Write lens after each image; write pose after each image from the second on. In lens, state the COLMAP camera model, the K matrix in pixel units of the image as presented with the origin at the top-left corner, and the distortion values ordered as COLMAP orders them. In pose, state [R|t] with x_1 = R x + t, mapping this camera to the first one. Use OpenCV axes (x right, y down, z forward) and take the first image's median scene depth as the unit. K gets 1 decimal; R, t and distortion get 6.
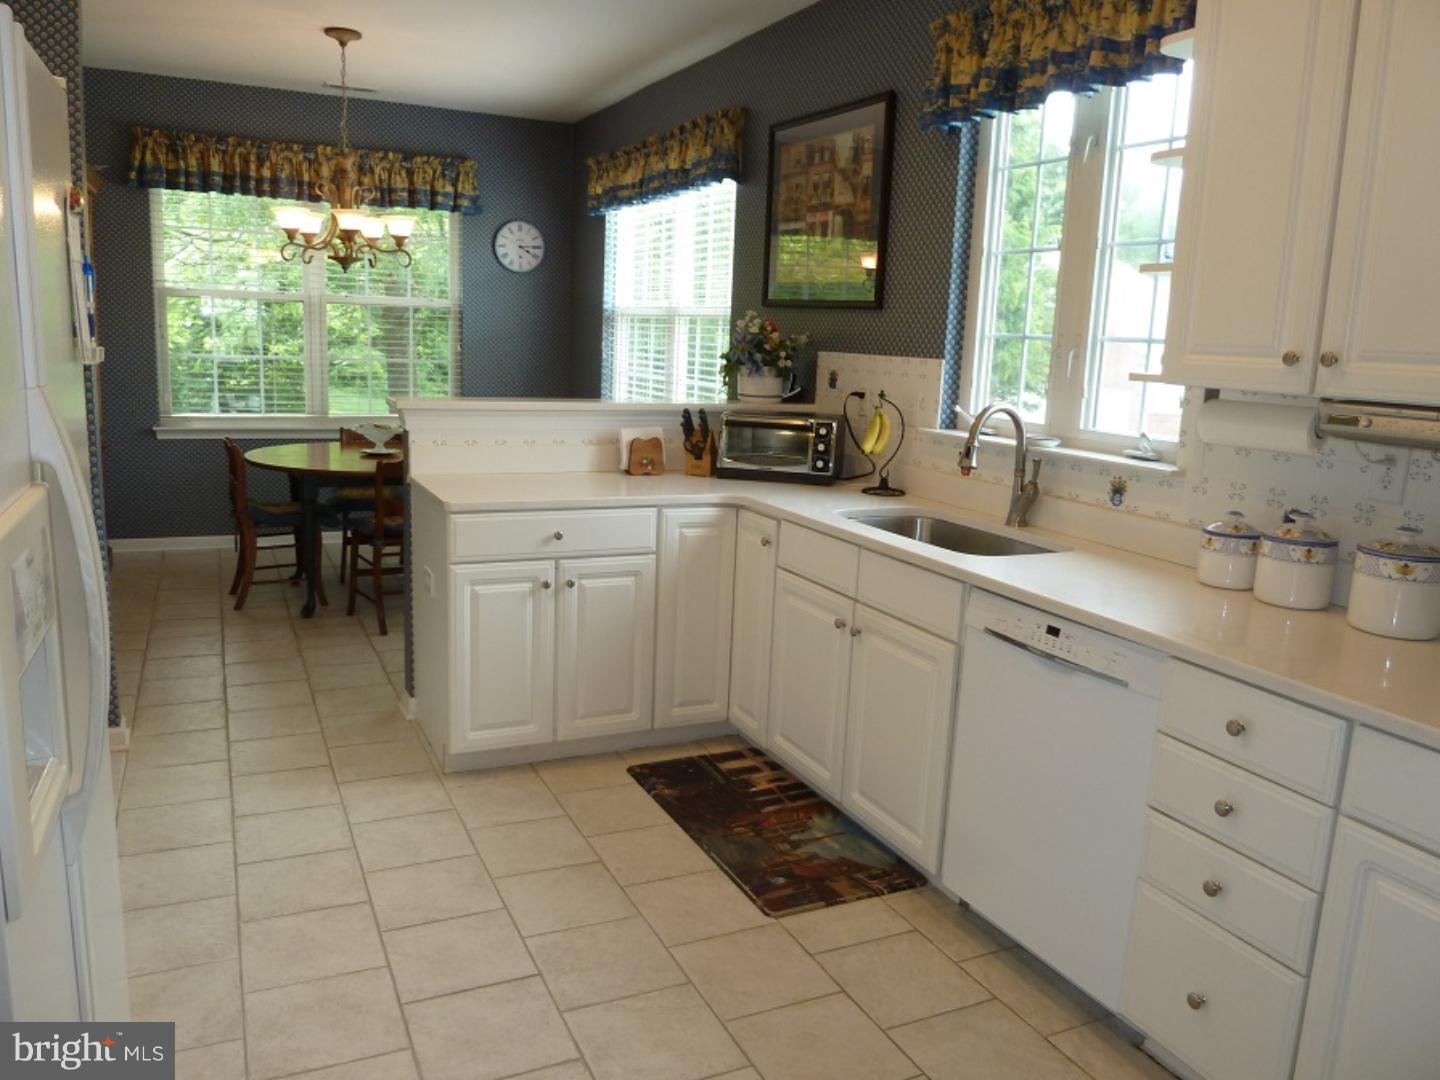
lens RADIAL K [[1088.9, 0, 718.3], [0, 1088.9, 533.1], [0, 0, 1]] dist [-0.018627, -0.001212]
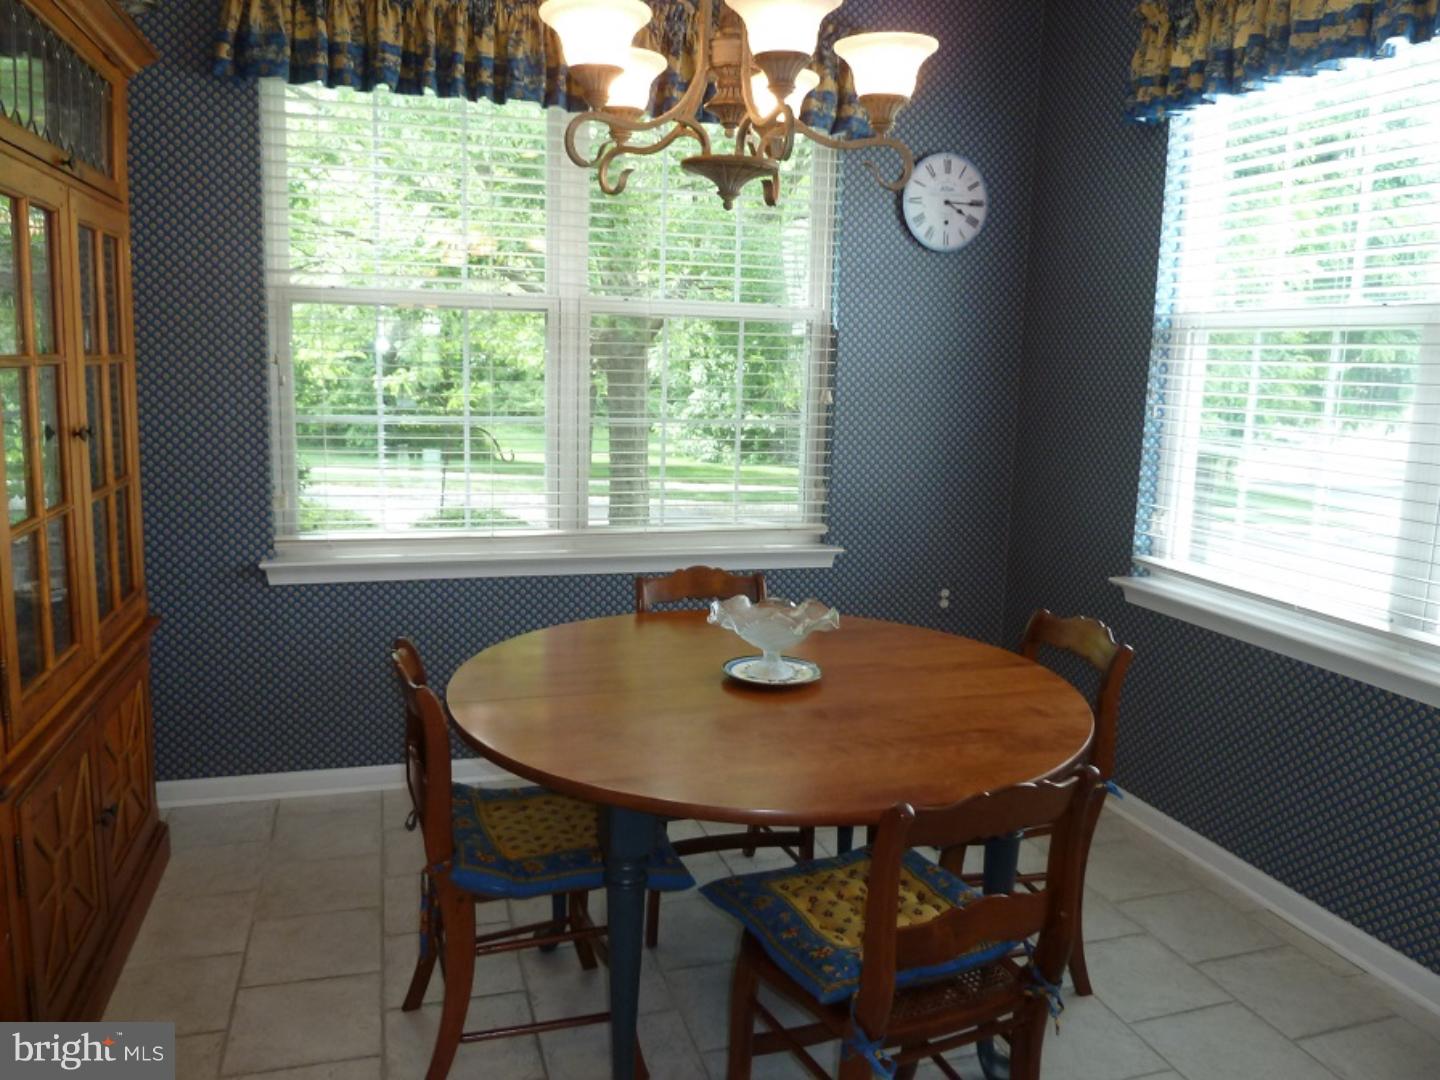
lens RADIAL K [[1088.9, 0, 727.0], [0, 1088.9, 536.8], [0, 0, 1]] dist [-0.018627, -0.001212]
pose [[0.991621, 0.008246, -0.128917, -0.243663], [-0.011351, 0.999662, -0.023369, -0.100628], [0.128681, 0.024636, 0.991380, 0.530824]]
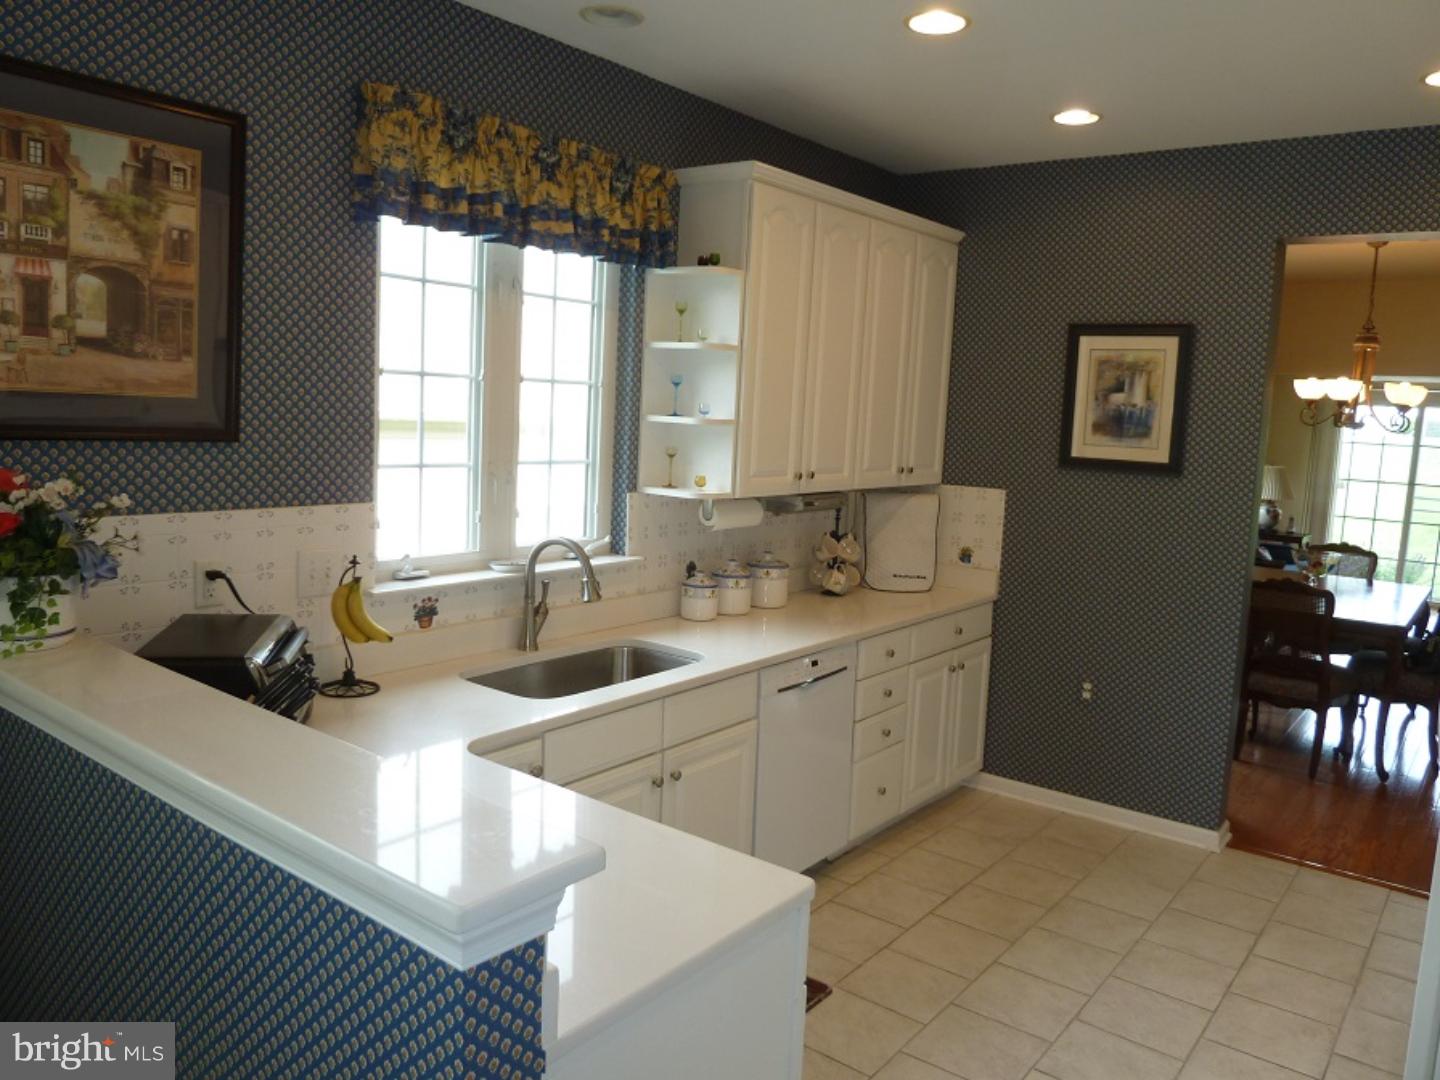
lens RADIAL K [[1088.9, 0, 725.5], [0, 1088.9, 543.0], [0, 0, 1]] dist [-0.018627, -0.001212]
pose [[-0.462057, -0.175487, 0.869314, -0.625311], [0.097317, 0.964274, 0.246383, -0.308208], [-0.881494, 0.198442, -0.428472, 1.136796]]
